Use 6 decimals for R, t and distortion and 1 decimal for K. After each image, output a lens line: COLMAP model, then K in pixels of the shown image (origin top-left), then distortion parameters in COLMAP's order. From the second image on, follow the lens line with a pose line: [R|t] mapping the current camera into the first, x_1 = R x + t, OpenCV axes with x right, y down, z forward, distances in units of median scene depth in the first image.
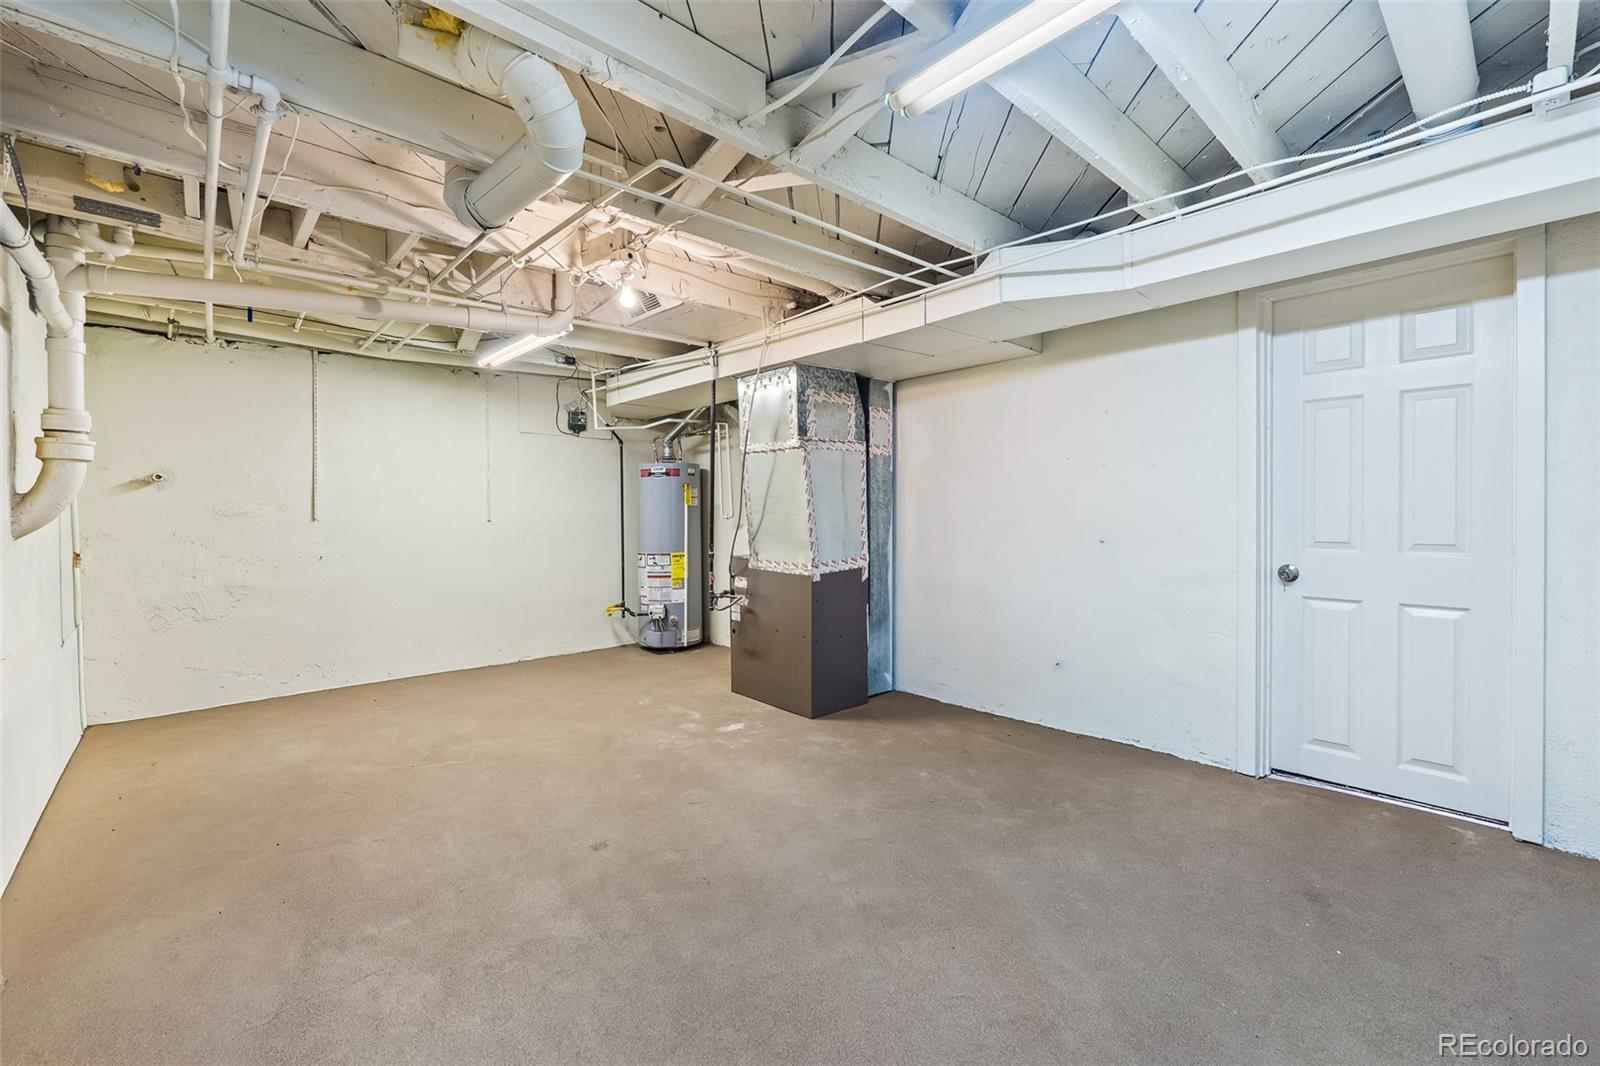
lens RADIAL K [[693.0, 0, 799.2], [0, 693.0, 488.1], [0, 0, 1]] dist [-0.000437, -0.000203]
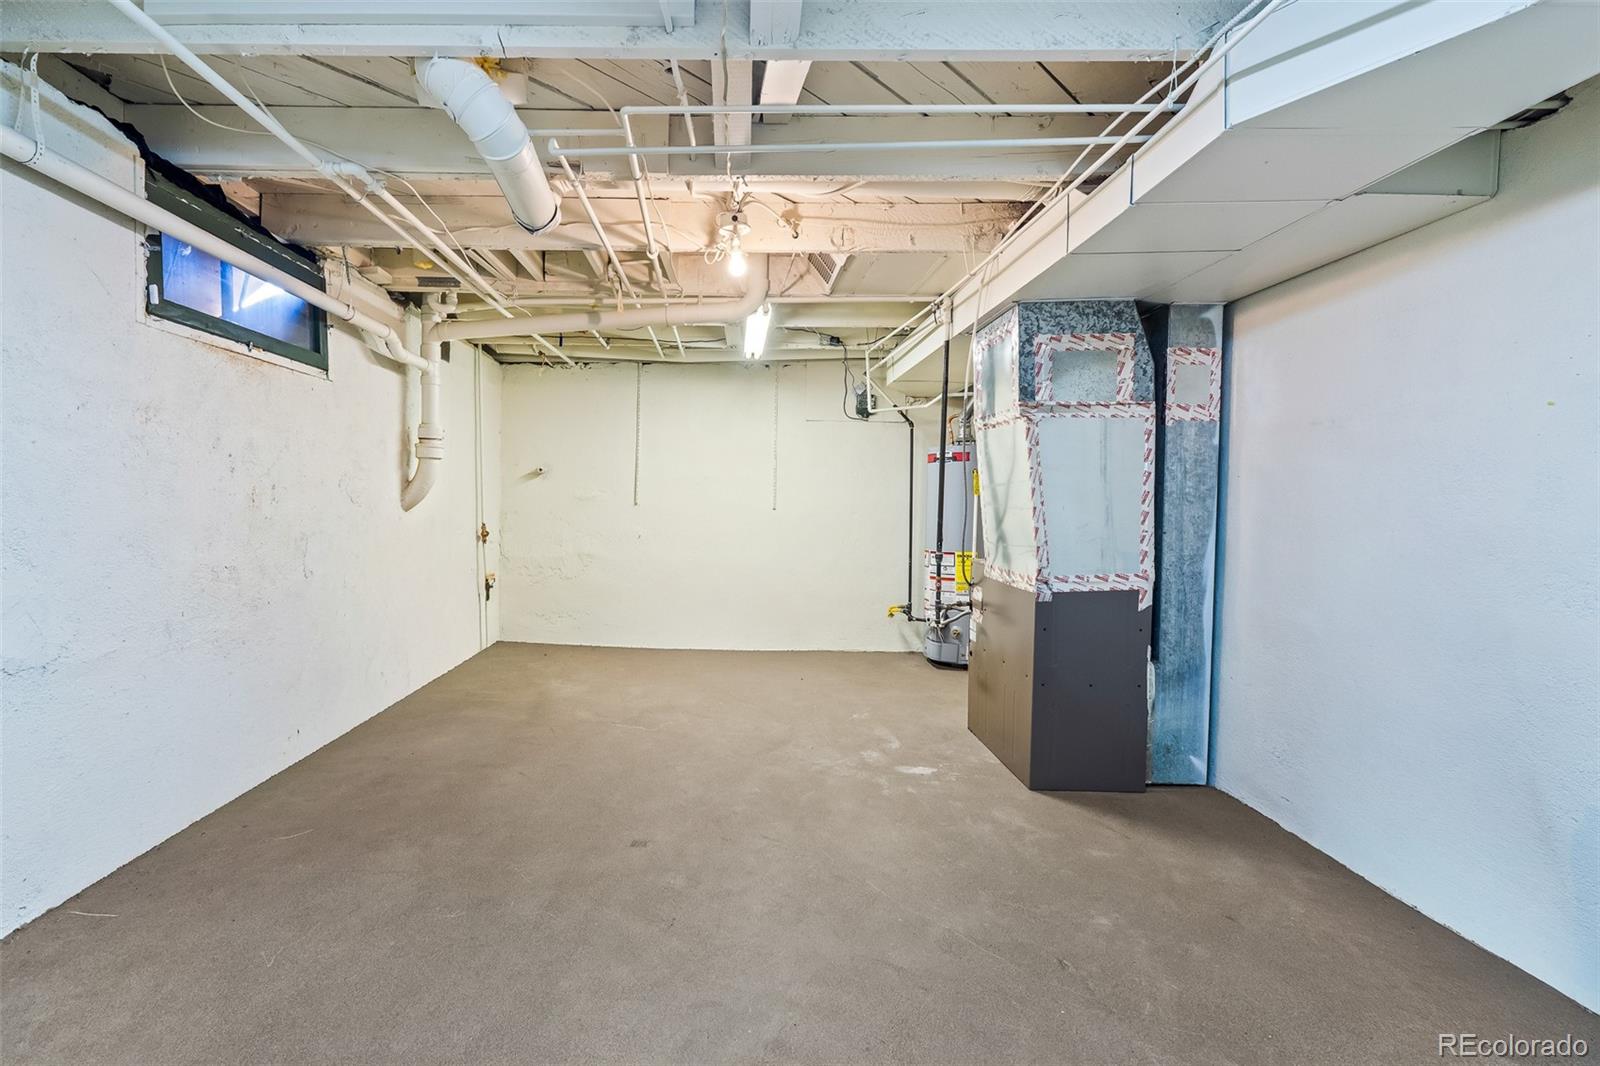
lens RADIAL K [[733.4, 0, 799.6], [0, 733.4, 491.0], [0, 0, 1]] dist [-0.002126, -0.000306]
pose [[0.712311, 0.004801, -0.701847, 0.373411], [0.005130, 0.999914, 0.012046, 0.009150], [0.701845, -0.012181, 0.712226, 0.278013]]
